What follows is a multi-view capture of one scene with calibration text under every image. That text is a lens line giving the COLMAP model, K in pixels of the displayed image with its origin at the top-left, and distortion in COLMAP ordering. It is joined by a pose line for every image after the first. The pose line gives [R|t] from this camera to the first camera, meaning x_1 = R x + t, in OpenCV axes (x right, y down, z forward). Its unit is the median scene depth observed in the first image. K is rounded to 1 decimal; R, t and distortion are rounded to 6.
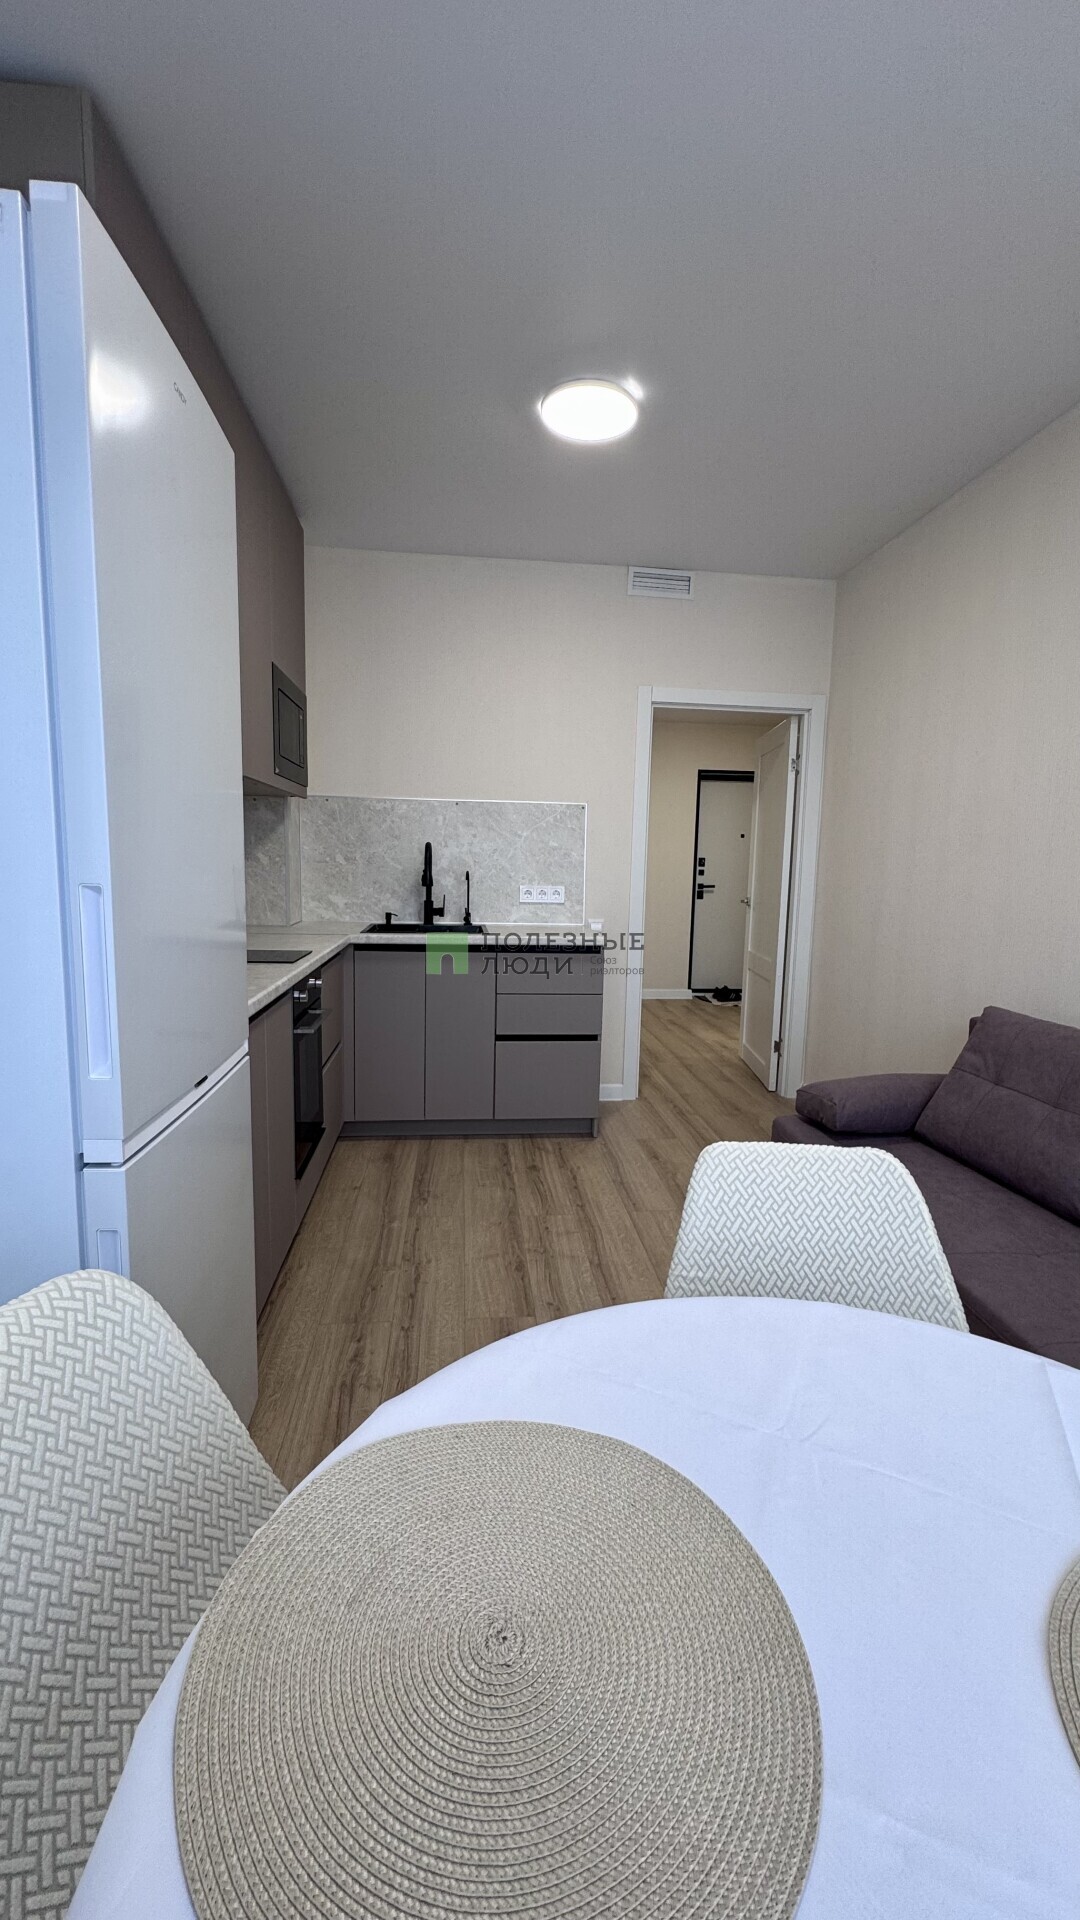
lens RADIAL K [[764.2, 0, 536.5], [0, 764.2, 961.9], [0, 0, 1]] dist [-0.002808, 0.000588]
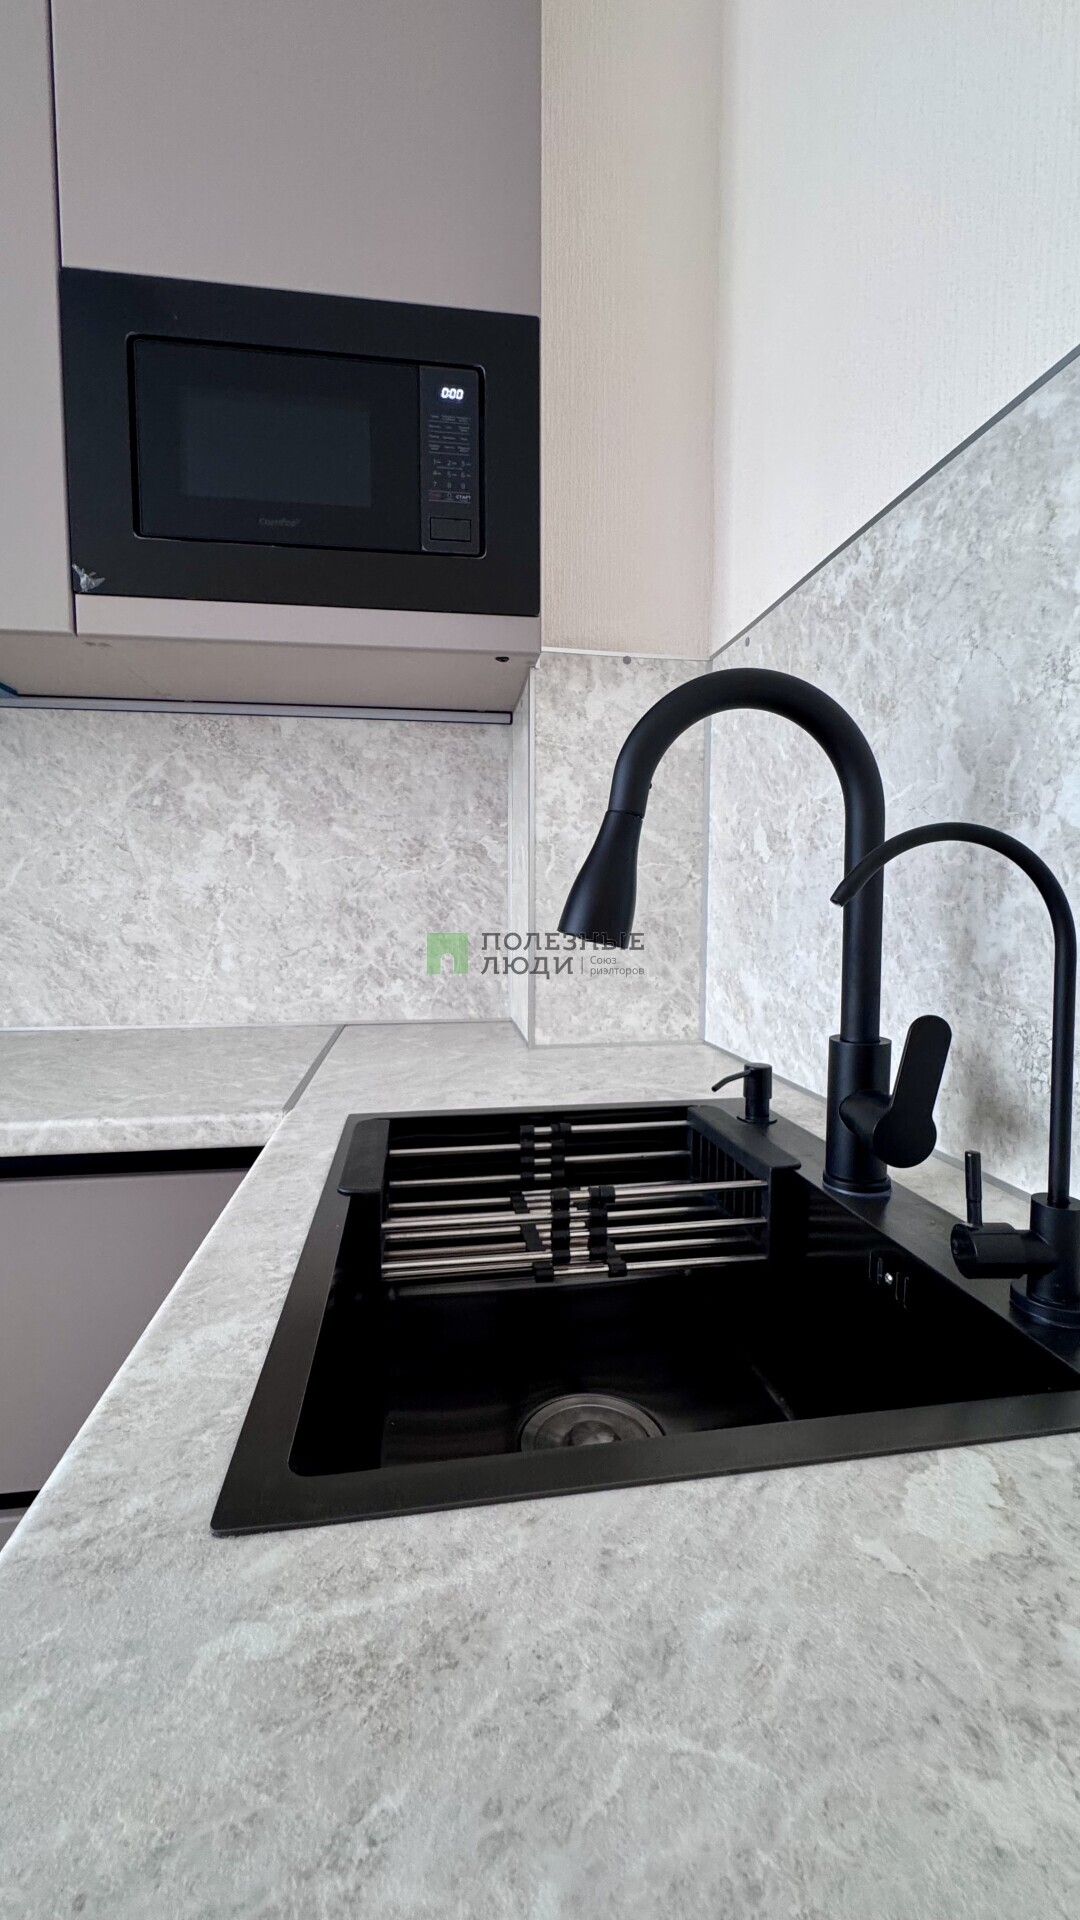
lens RADIAL K [[764.2, 0, 535.9], [0, 764.2, 959.6], [0, 0, 1]] dist [-0.002808, 0.000588]
pose [[0.042815, 0.050859, -0.997788, 0.017899], [-0.129680, 0.990538, 0.044925, -0.106522], [0.990631, 0.127470, 0.049005, 1.028802]]
